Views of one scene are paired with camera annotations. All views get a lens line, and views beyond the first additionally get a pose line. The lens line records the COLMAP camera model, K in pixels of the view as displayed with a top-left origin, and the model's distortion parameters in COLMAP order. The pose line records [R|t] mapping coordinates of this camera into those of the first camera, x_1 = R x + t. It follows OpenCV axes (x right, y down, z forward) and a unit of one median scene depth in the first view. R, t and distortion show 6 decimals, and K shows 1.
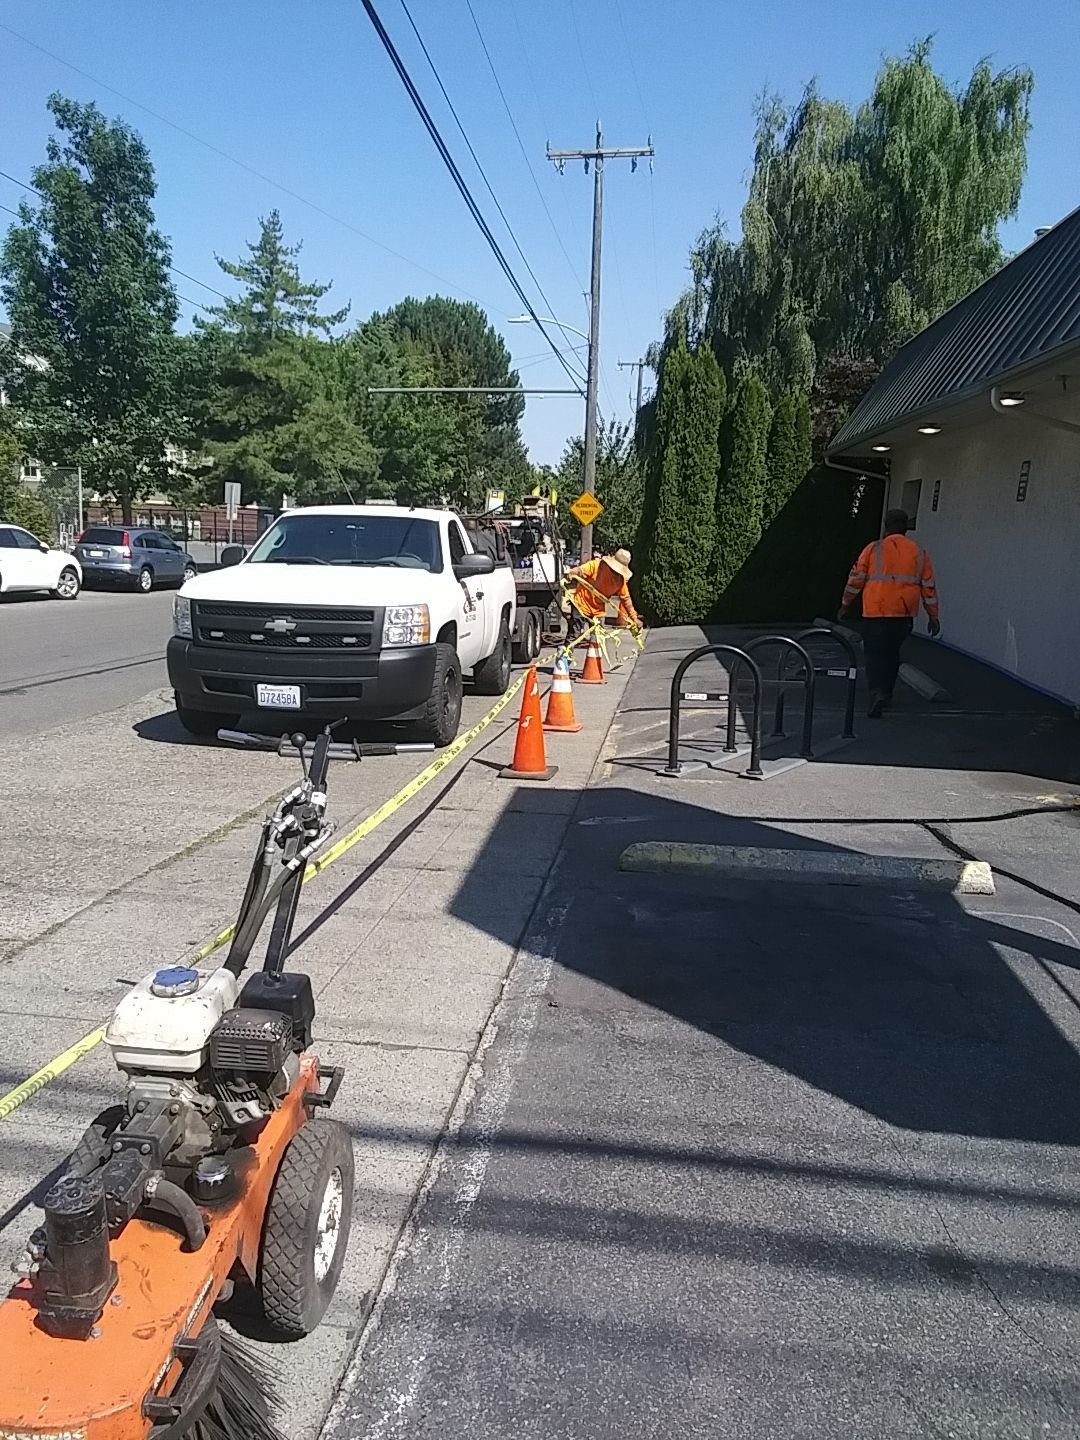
lens RADIAL K [[1128.5, 0, 533.2], [0, 1128.5, 715.1], [0, 0, 1]] dist [0.067821, -0.106658]
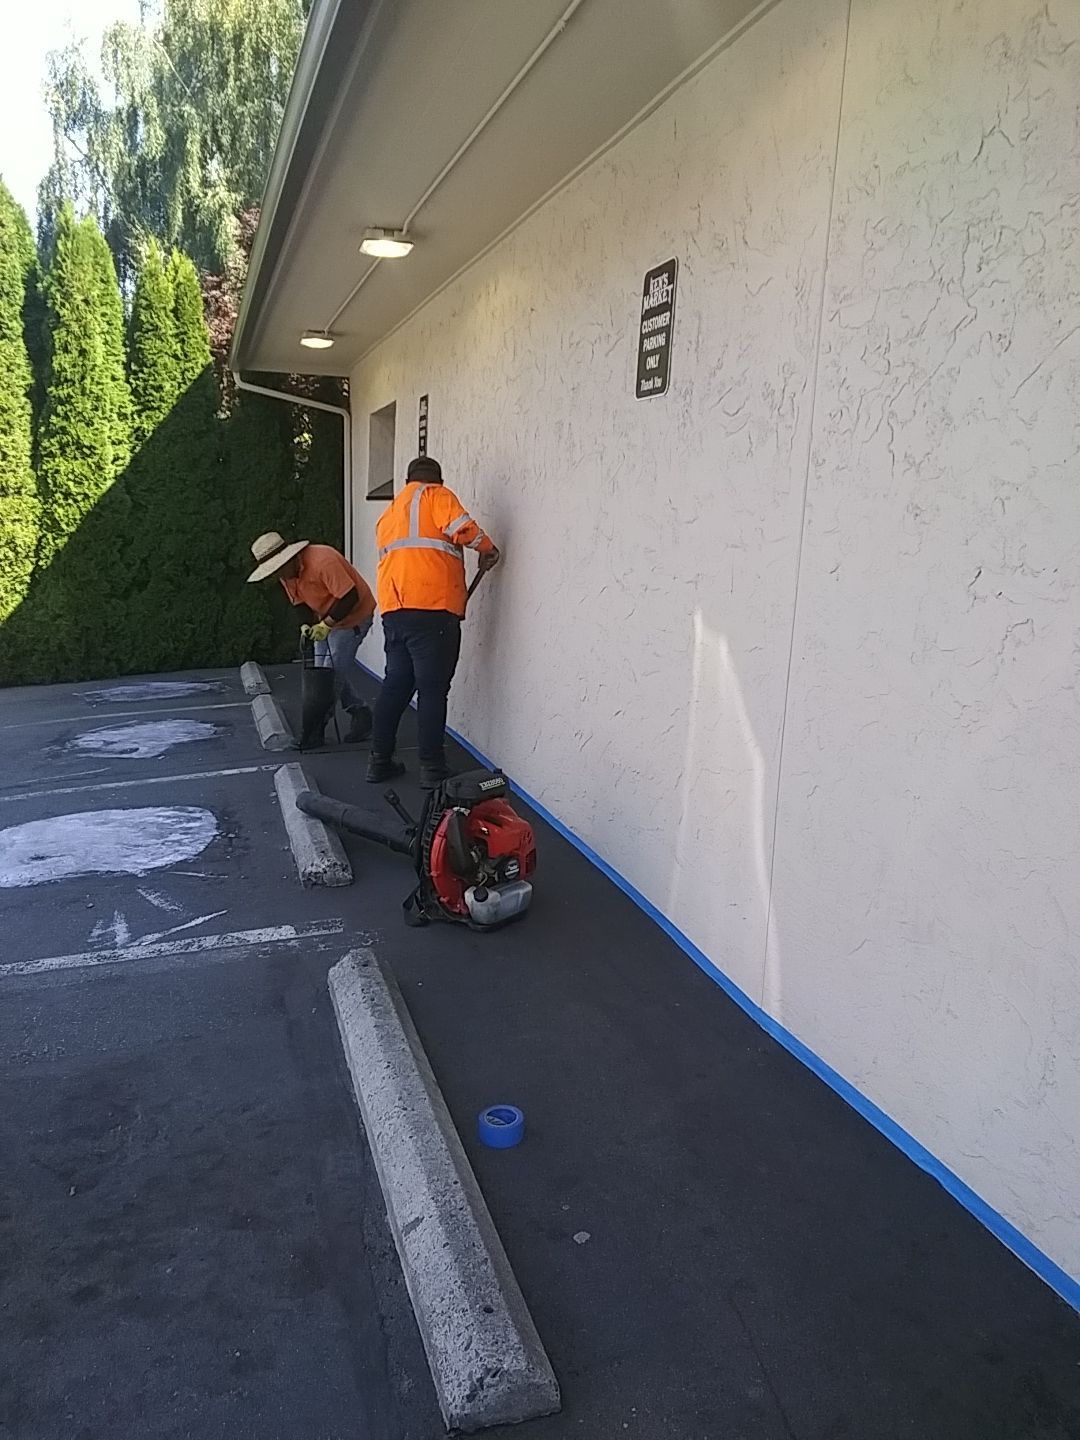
lens RADIAL K [[1107.4, 0, 540.0], [0, 1107.4, 720.0], [0, 0, 1]] dist [0.063159, -0.098801]
pose [[0.911266, -0.092924, 0.401198, 0.346799], [0.083479, 0.995666, 0.041003, -0.146228], [-0.403269, -0.003874, 0.915073, 0.955065]]
